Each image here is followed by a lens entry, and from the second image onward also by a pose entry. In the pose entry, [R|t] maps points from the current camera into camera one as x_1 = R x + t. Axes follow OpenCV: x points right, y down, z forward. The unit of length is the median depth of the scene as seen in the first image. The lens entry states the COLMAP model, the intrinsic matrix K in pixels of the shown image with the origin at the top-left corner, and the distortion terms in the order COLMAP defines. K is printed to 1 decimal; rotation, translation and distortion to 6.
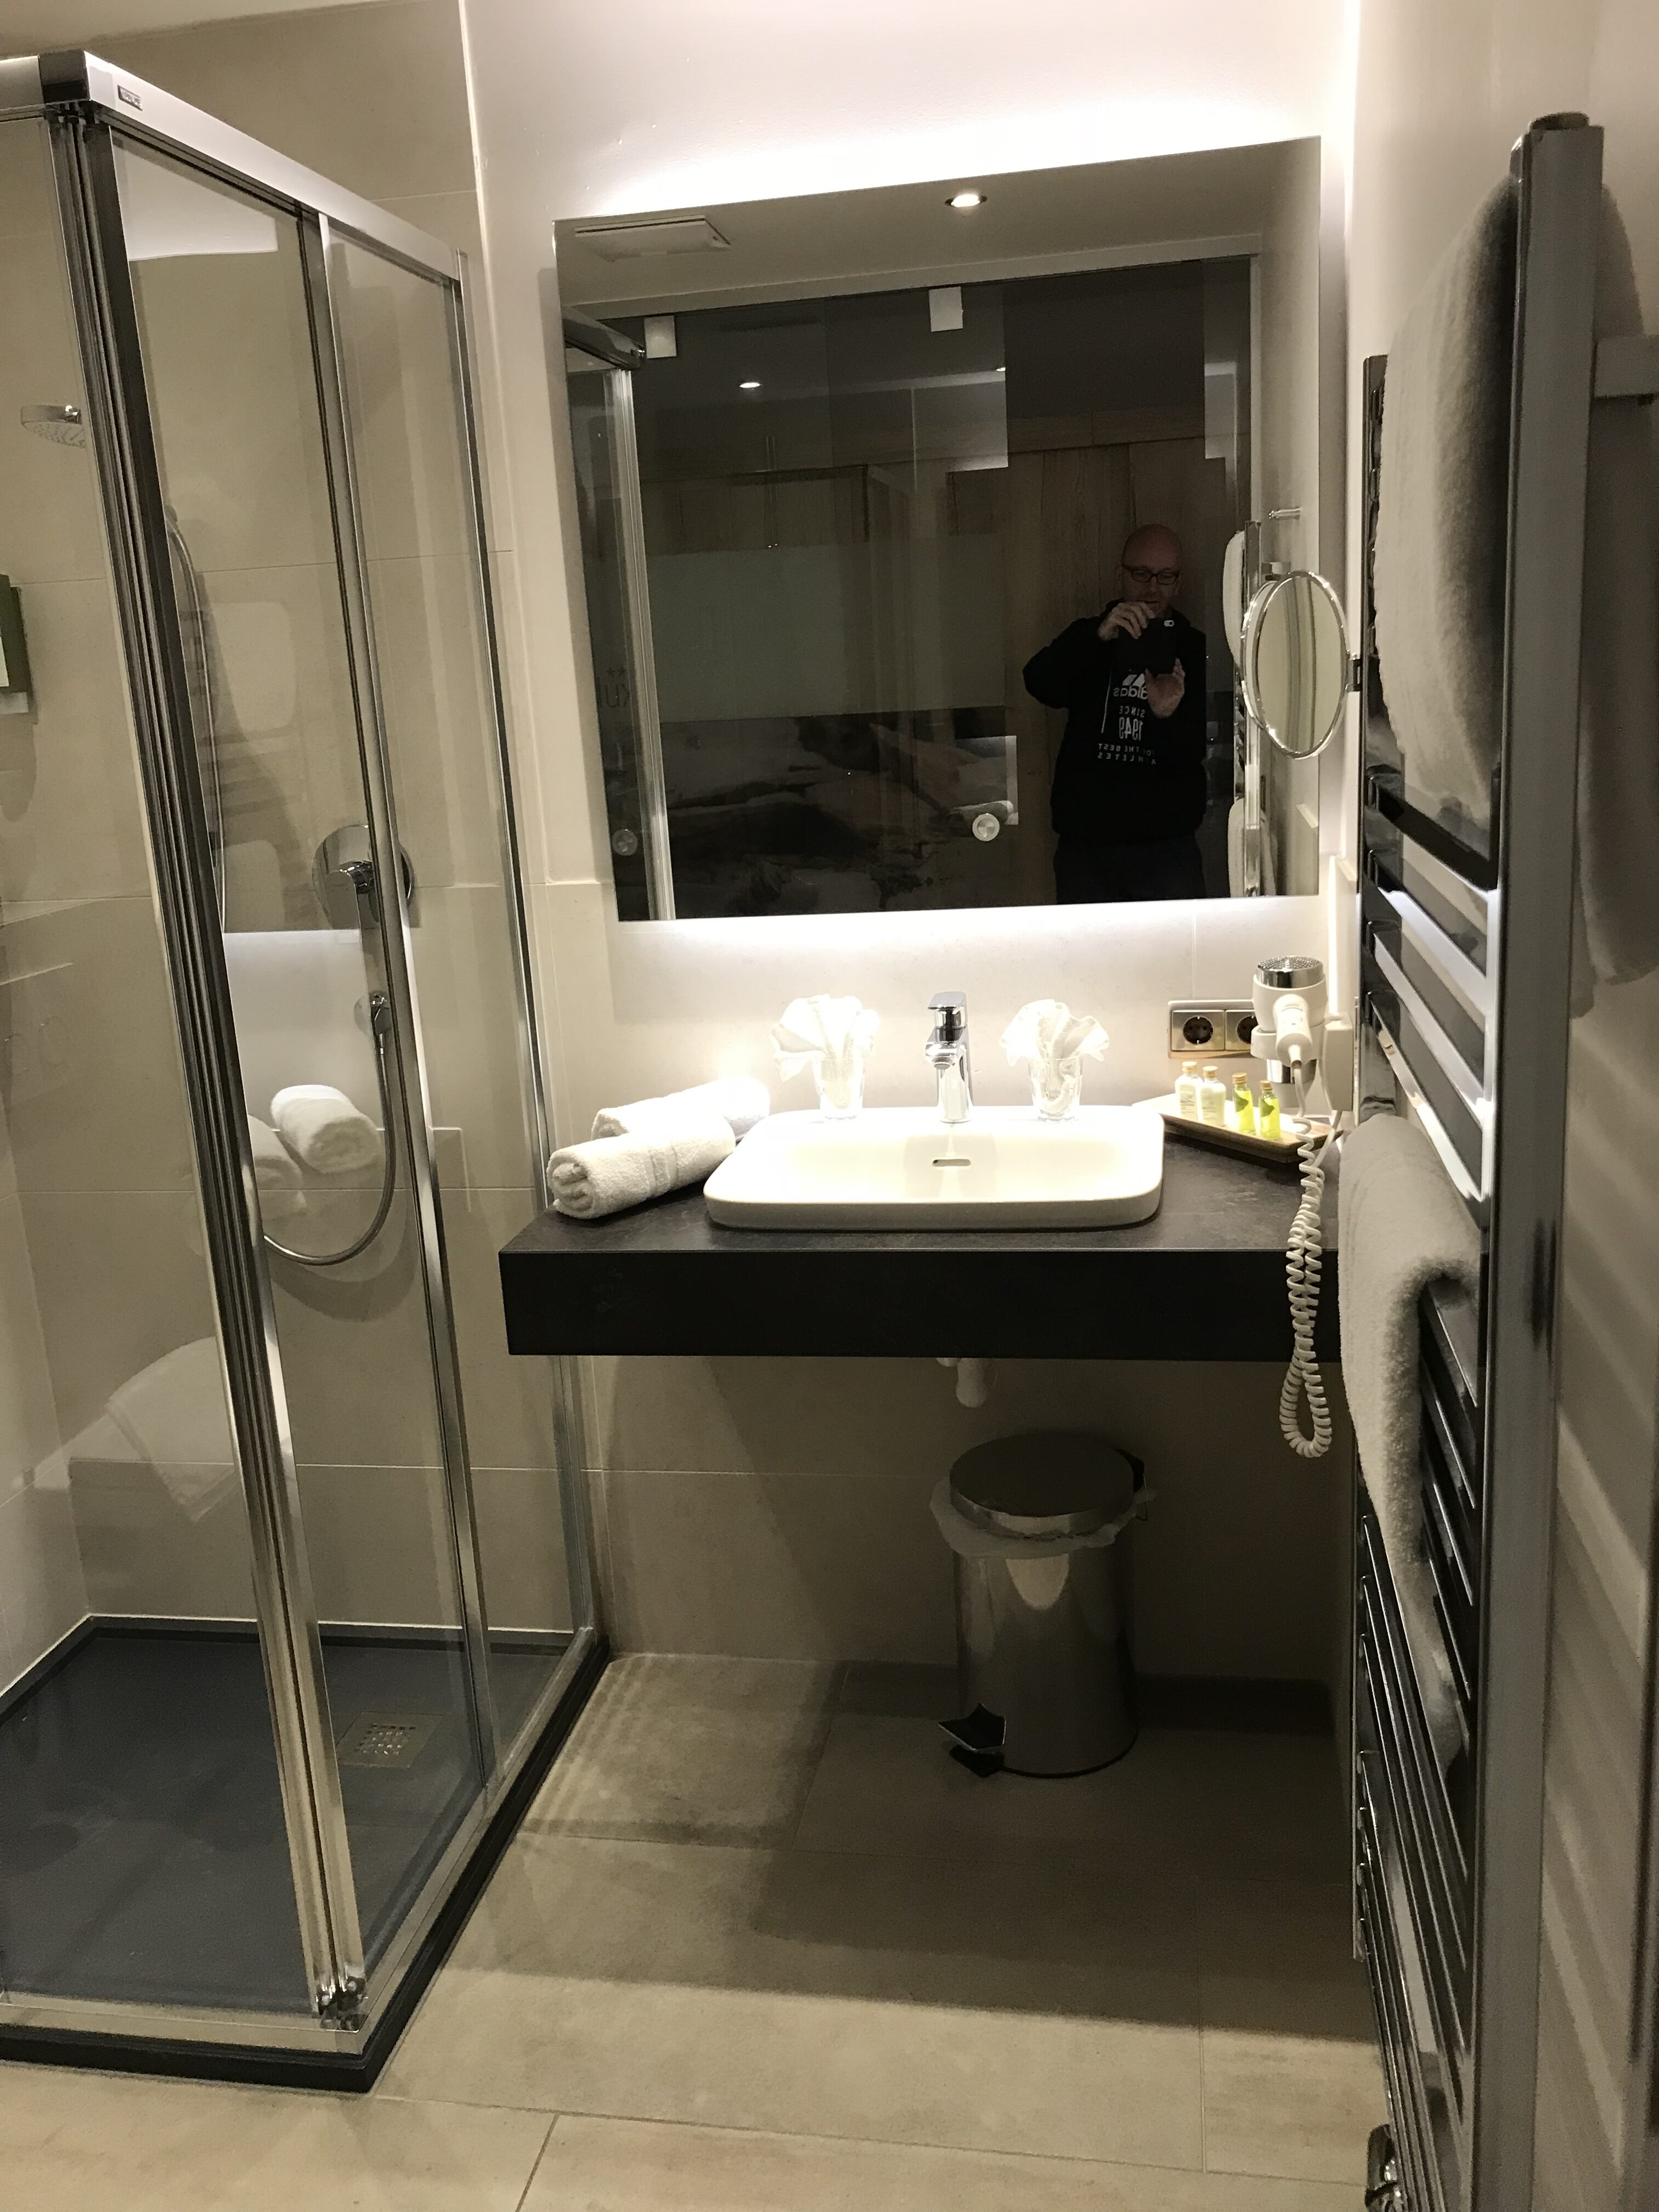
lens RADIAL K [[1818.0, 0, 835.3], [0, 1818.0, 1089.7], [0, 0, 1]] dist [0.032381, -0.020142]
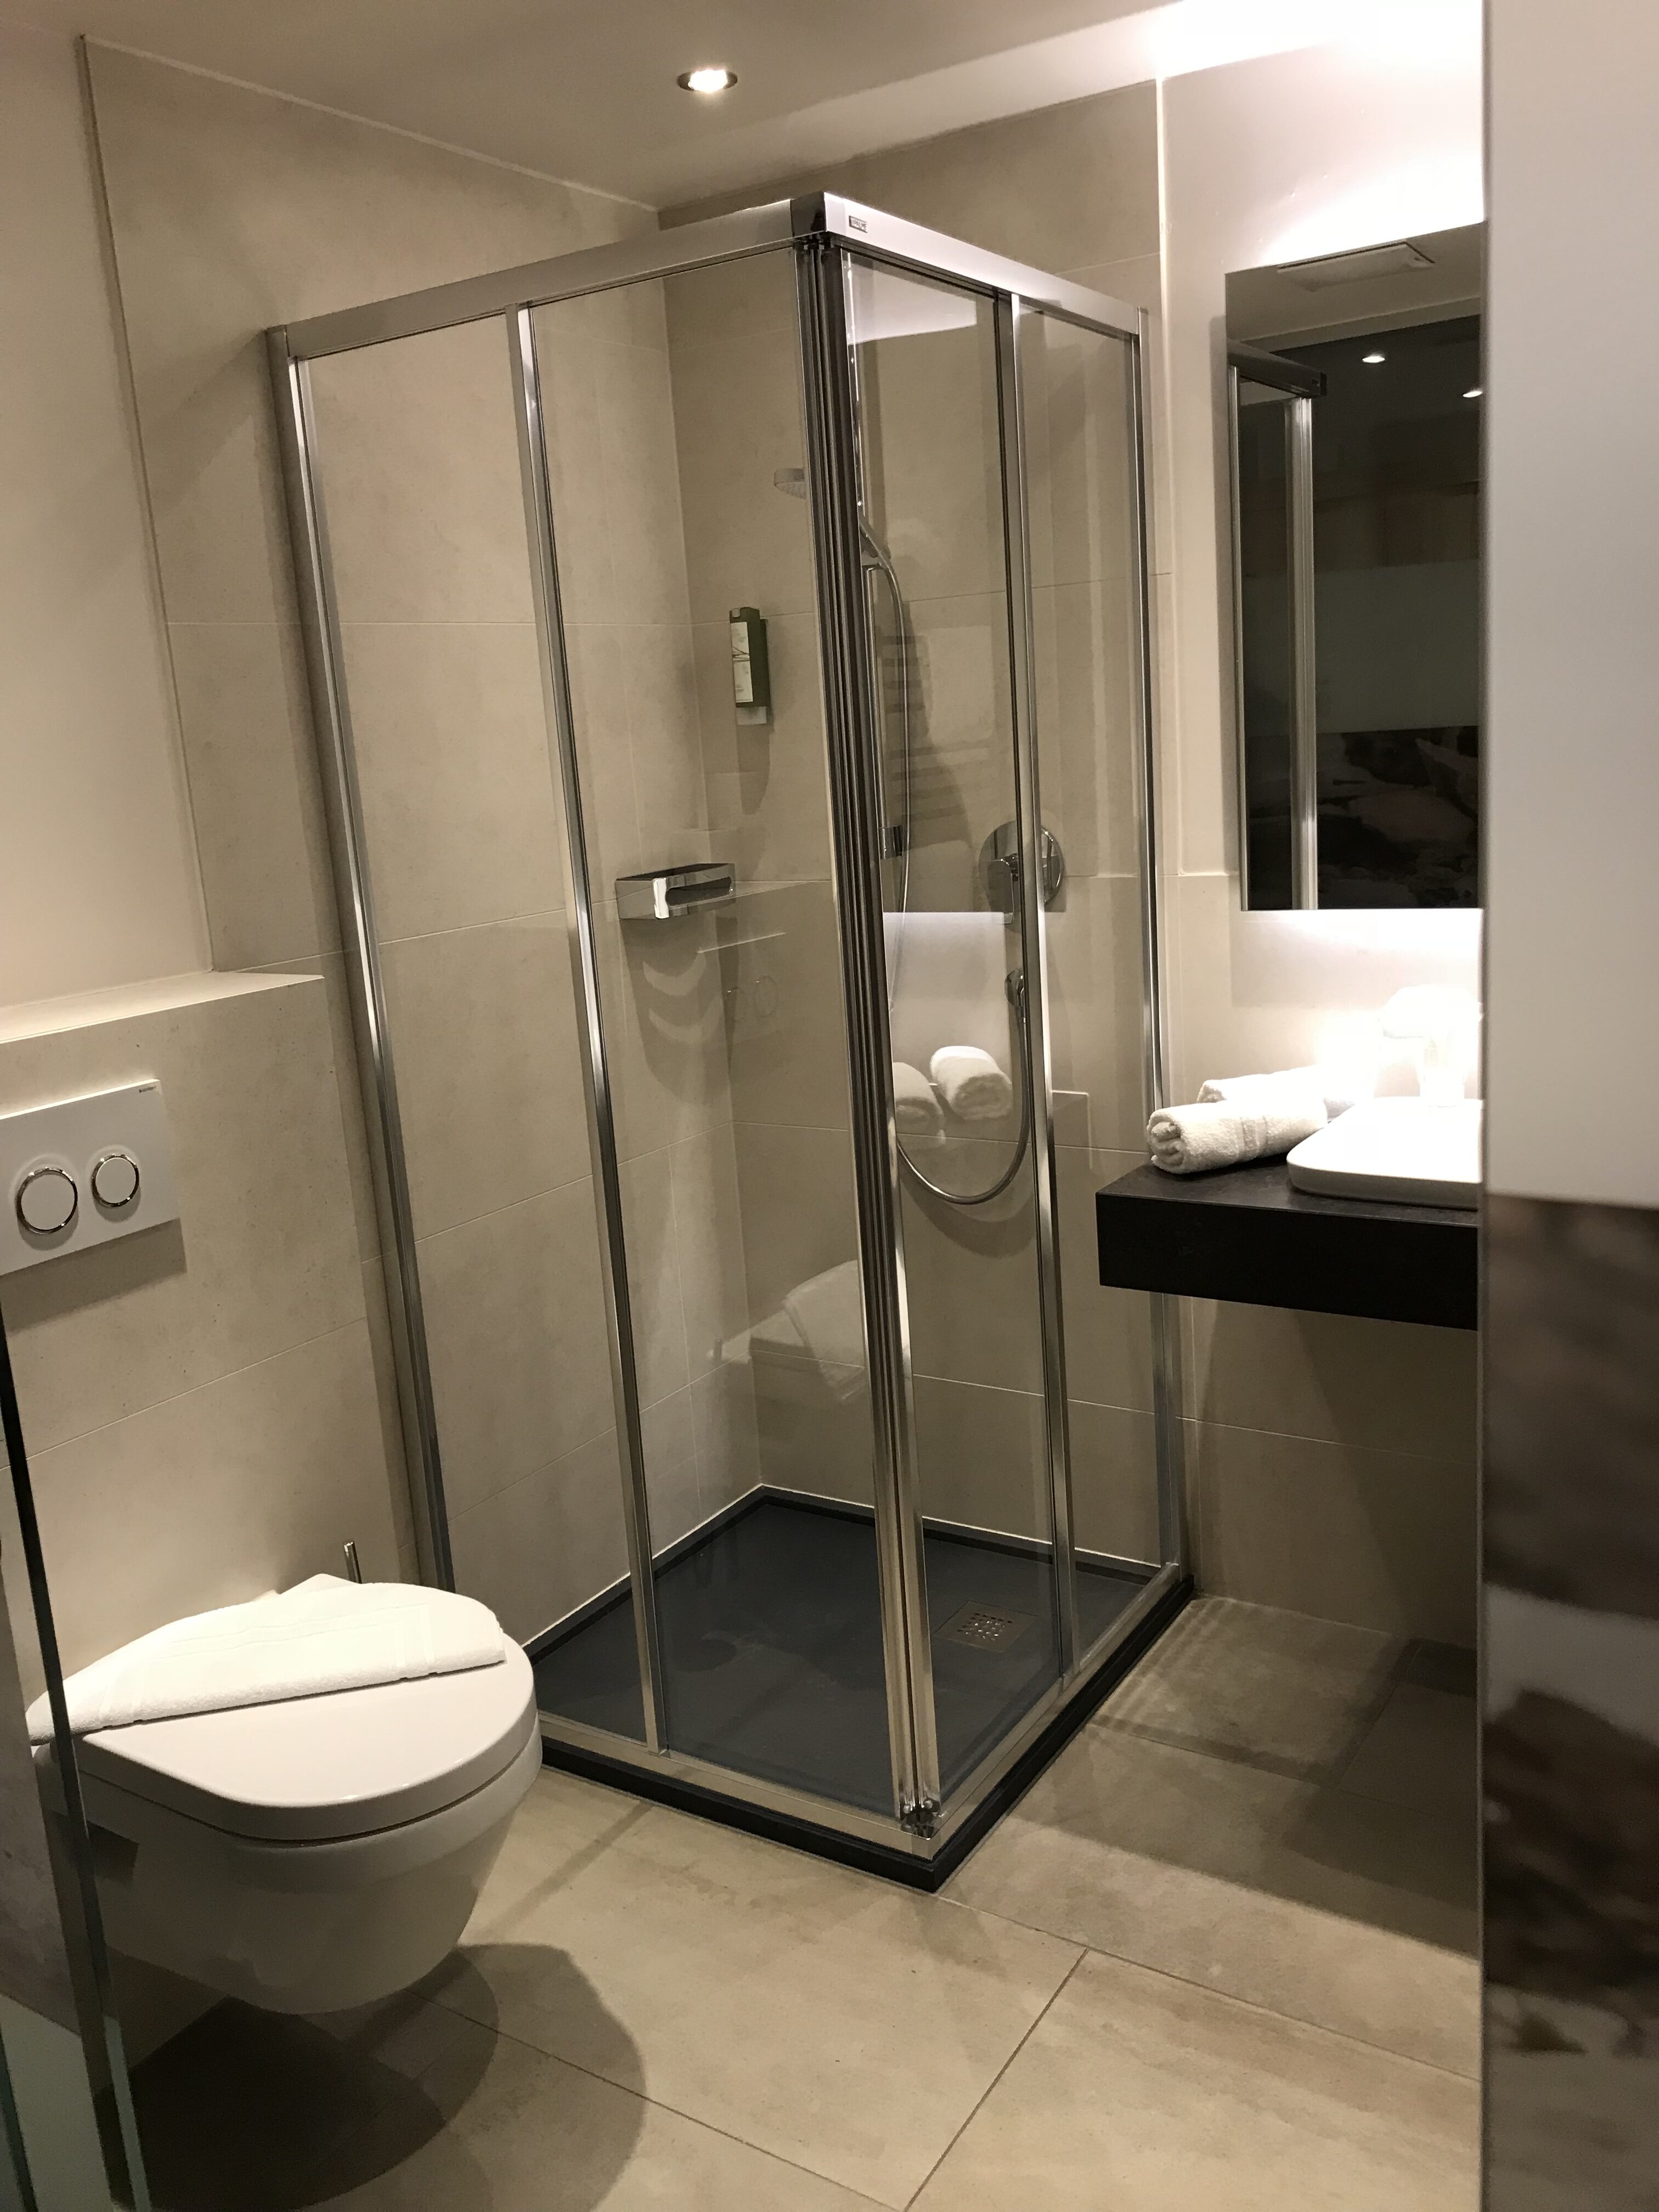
lens RADIAL K [[1818.0, 0, 833.8], [0, 1818.0, 1114.5], [0, 0, 1]] dist [0.032381, -0.020142]
pose [[0.923573, 0.077383, -0.375534, 0.077361], [-0.075966, 0.996937, 0.018602, 0.028103], [0.375823, 0.011347, 0.926622, -0.102444]]
